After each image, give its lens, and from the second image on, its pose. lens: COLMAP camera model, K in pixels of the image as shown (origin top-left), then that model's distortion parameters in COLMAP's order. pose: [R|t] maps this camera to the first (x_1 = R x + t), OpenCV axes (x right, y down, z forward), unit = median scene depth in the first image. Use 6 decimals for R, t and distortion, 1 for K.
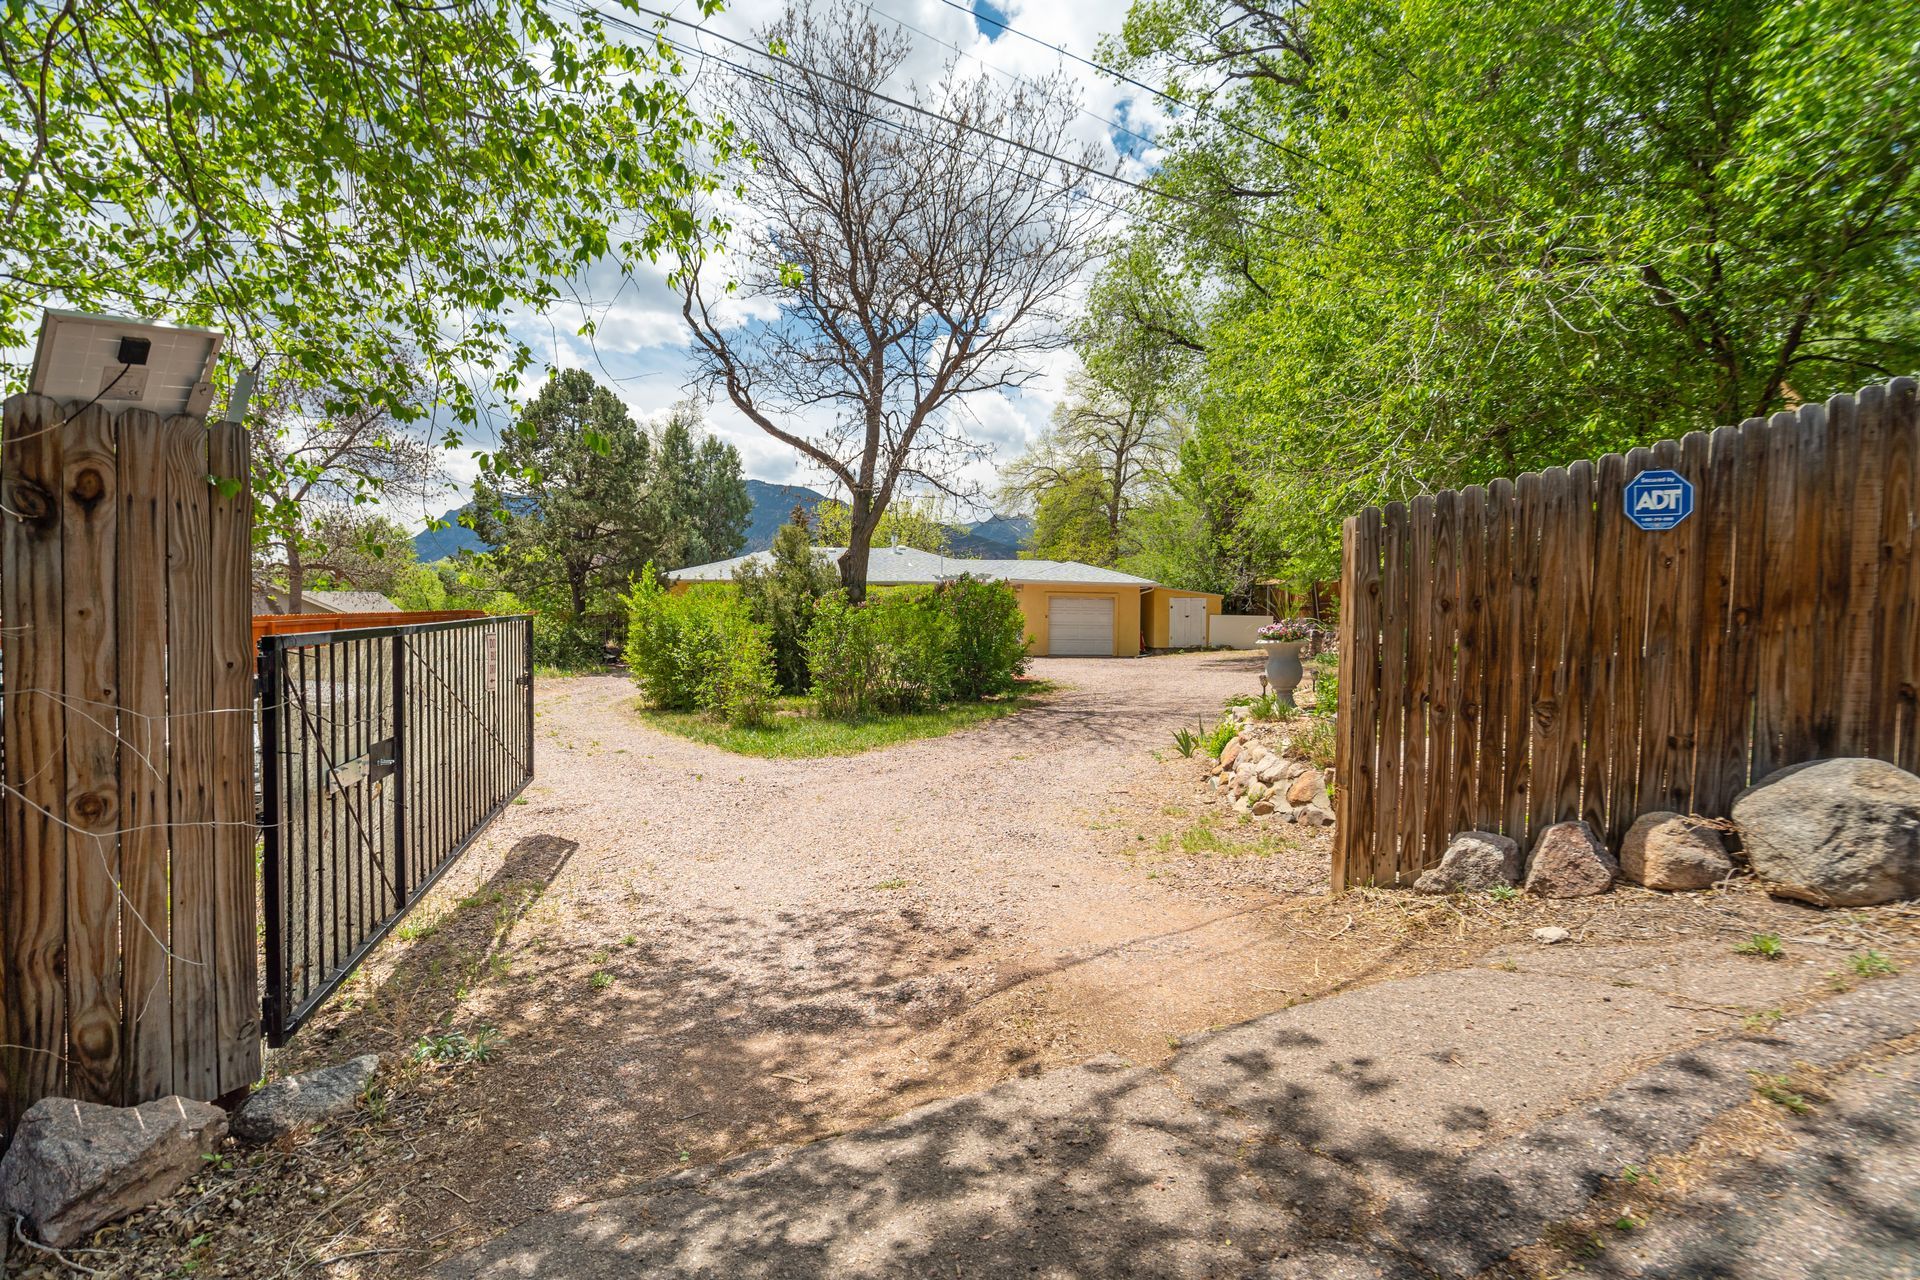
lens RADIAL K [[883.1, 0, 962.9], [0, 883.1, 648.3], [0, 0, 1]] dist [-0.038120, 0.002971]
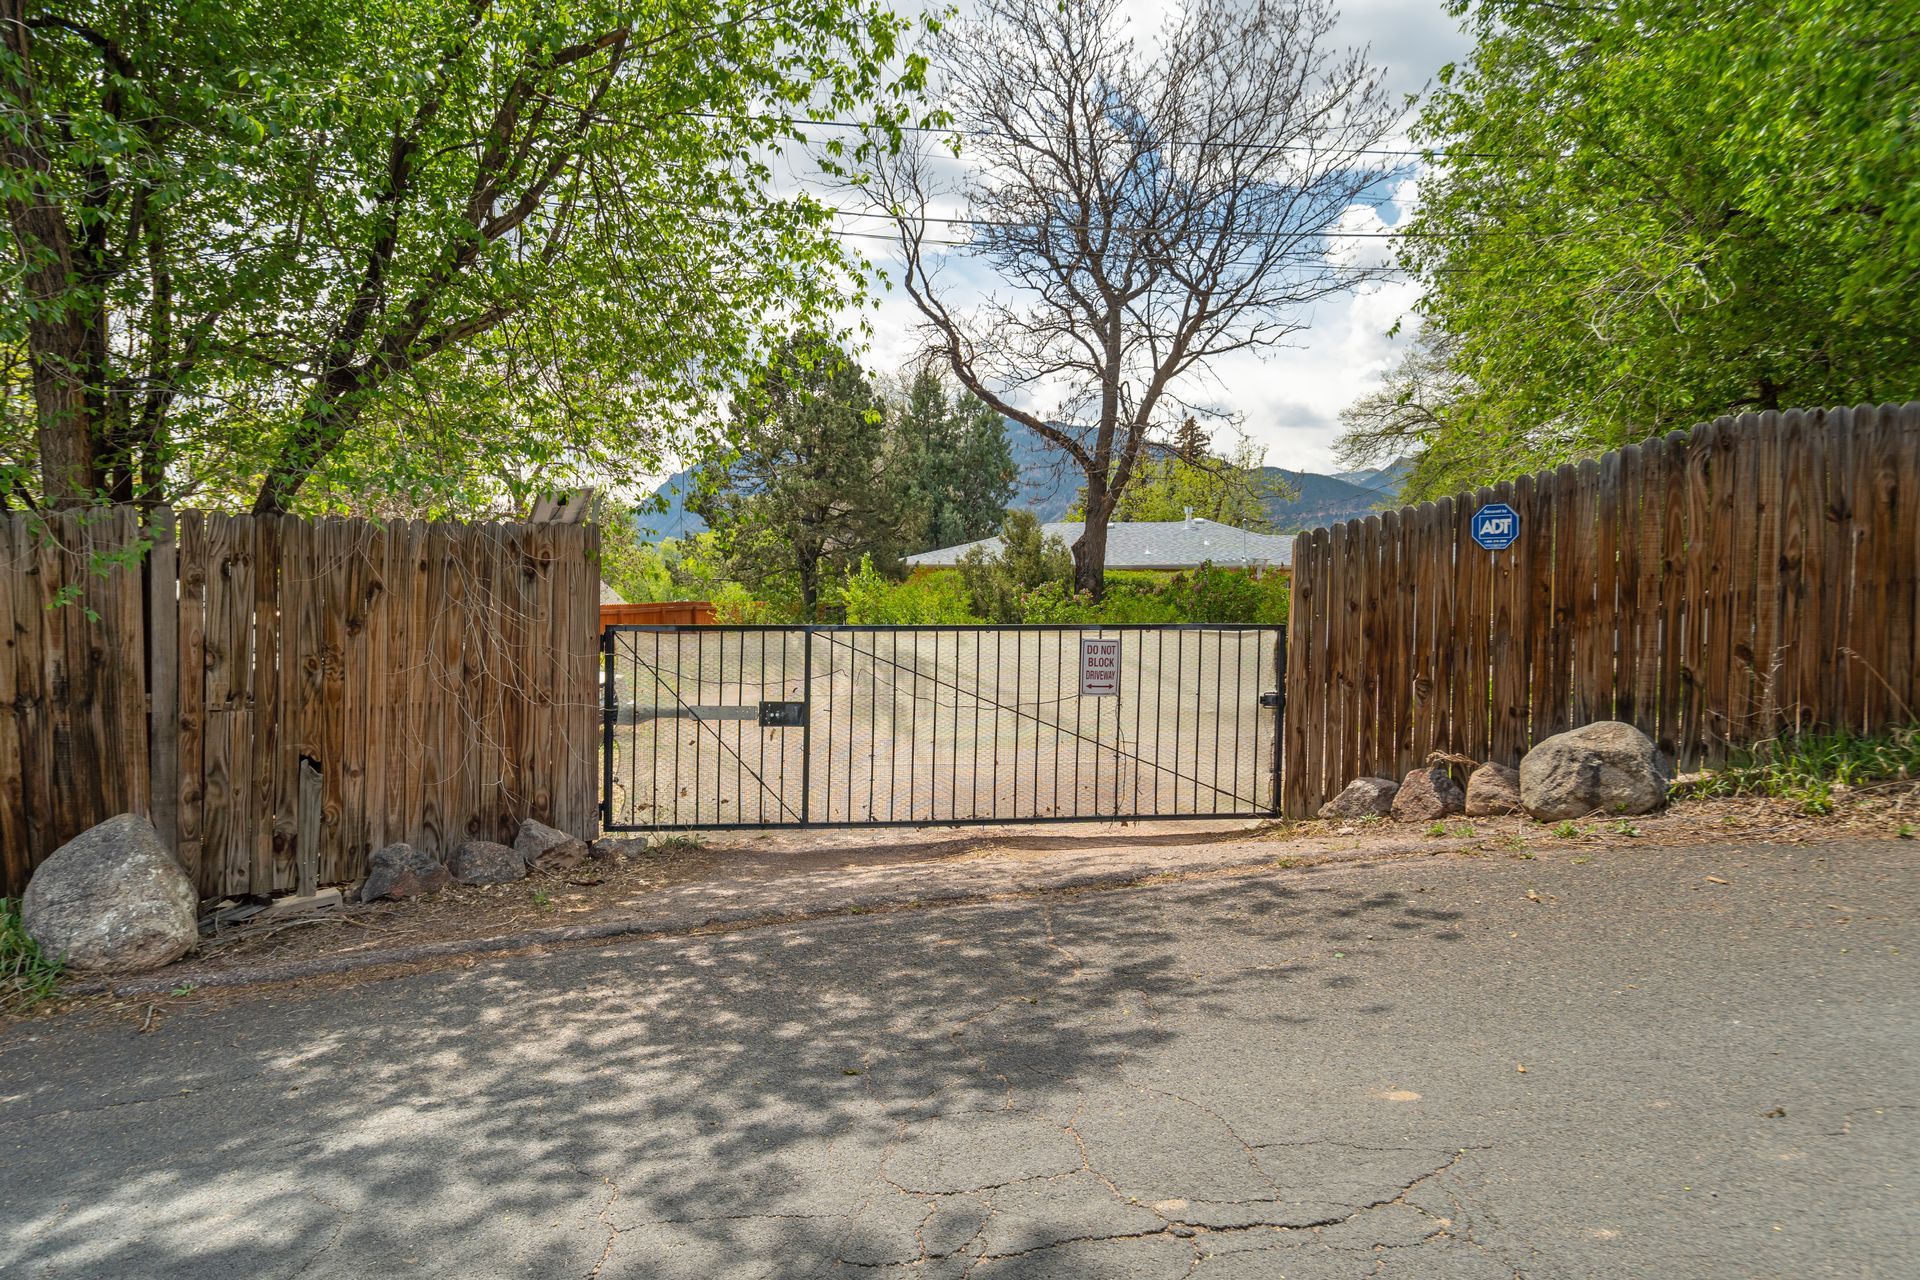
lens RADIAL K [[1236.9, 0, 967.8], [0, 1236.9, 637.6], [0, 0, 1]] dist [-0.002180, 0.000304]
pose [[0.956096, 0.006628, -0.292978, 0.123986], [-0.010183, 0.999892, -0.010609, 0.005440], [0.292876, 0.013127, 0.956060, -0.220463]]
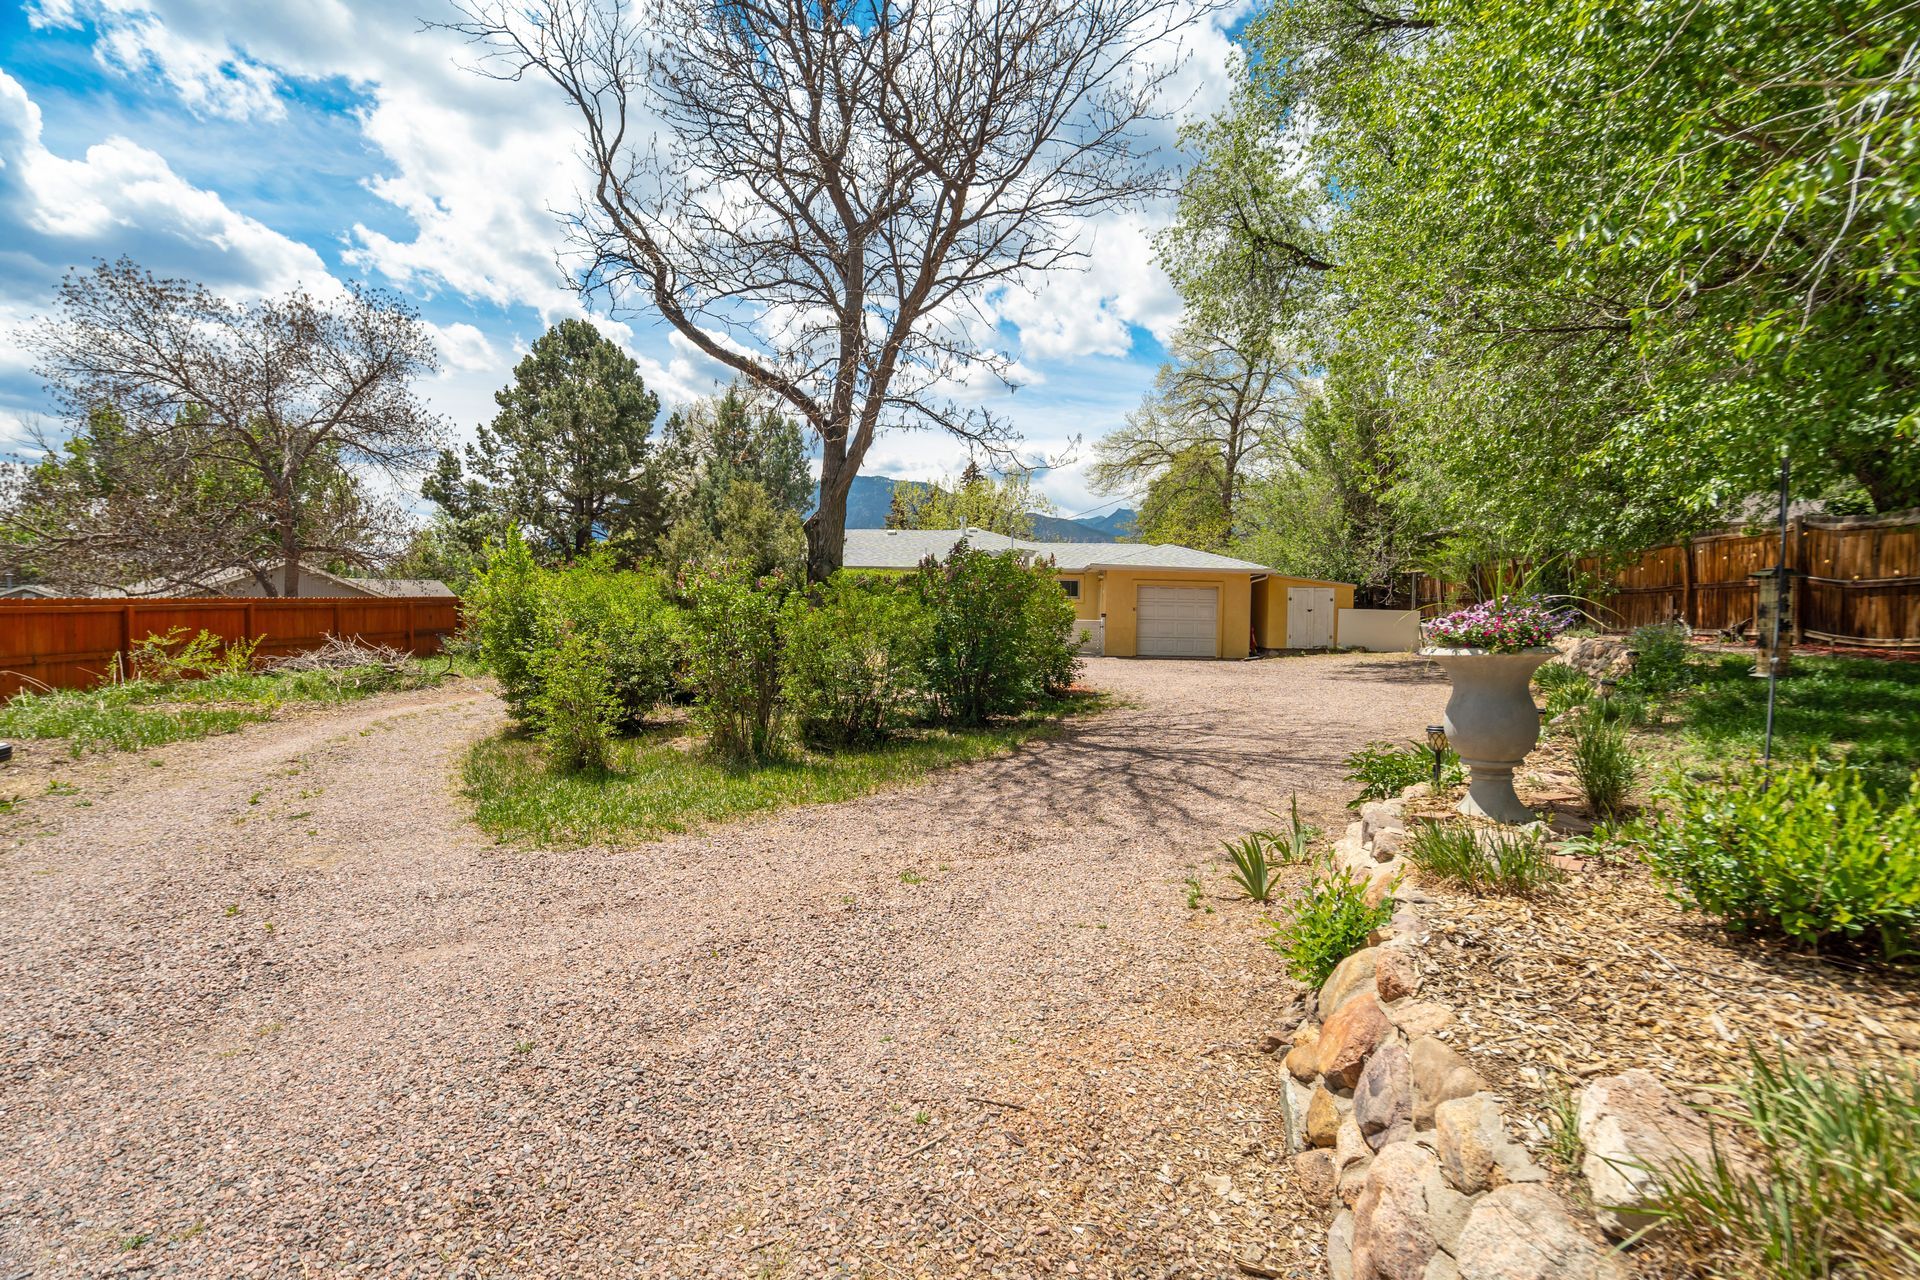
lens RADIAL K [[883.1, 0, 961.9], [0, 883.1, 640.1], [0, 0, 1]] dist [-0.038120, 0.002971]
pose [[0.990477, 0.011418, -0.137202, 0.089603], [-0.011884, 0.999926, -0.002577, -0.004826], [0.137162, 0.004183, 0.990540, 0.288914]]
